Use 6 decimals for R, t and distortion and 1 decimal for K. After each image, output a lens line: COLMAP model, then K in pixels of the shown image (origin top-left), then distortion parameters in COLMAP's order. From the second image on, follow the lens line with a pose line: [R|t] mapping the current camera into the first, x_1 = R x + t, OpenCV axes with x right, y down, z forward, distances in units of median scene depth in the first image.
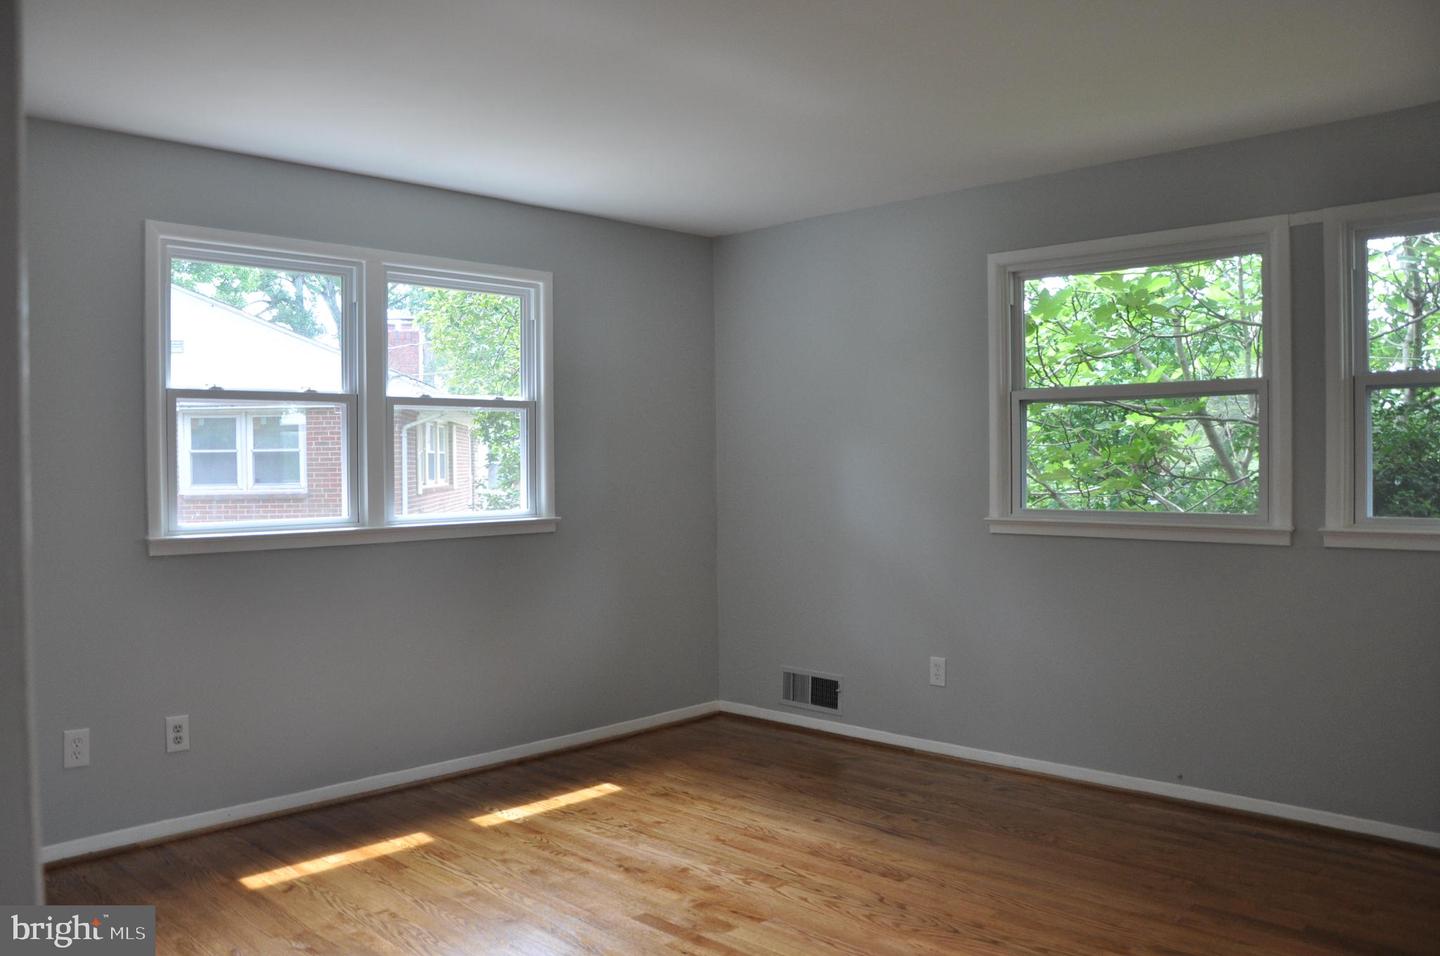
lens RADIAL K [[1148.3, 0, 725.1], [0, 1148.3, 463.1], [0, 0, 1]] dist [-0.041015, 0.017891]
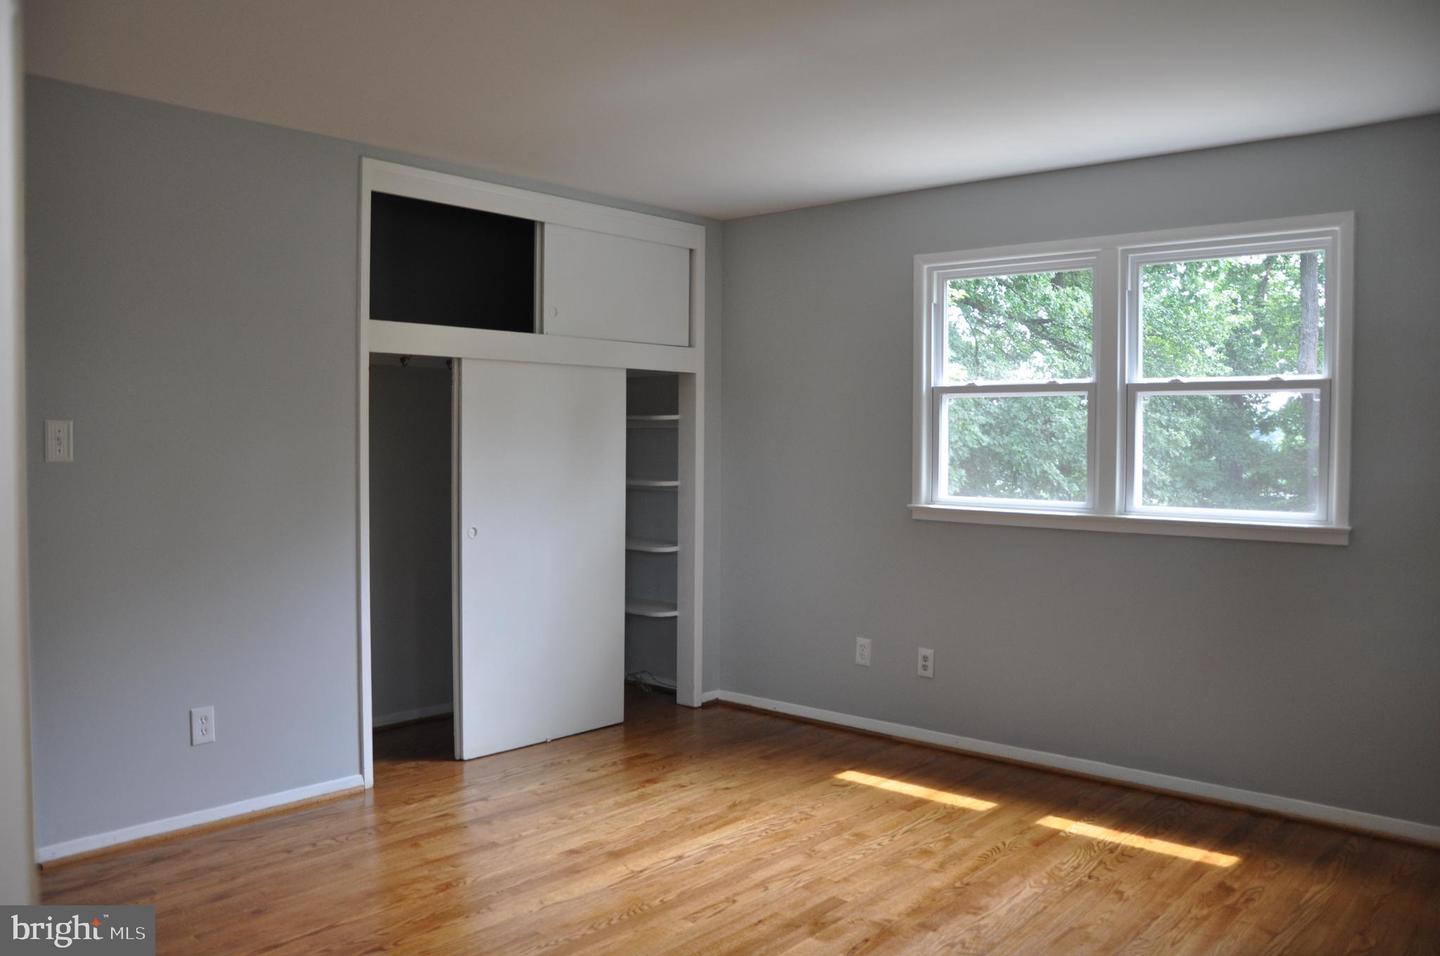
lens RADIAL K [[1148.3, 0, 717.9], [0, 1148.3, 489.1], [0, 0, 1]] dist [-0.041015, 0.017891]
pose [[0.064686, 0.051221, -0.996590, 0.754587], [-0.008788, 0.998672, 0.050758, -0.016997], [0.997867, 0.005475, 0.065050, 0.678698]]
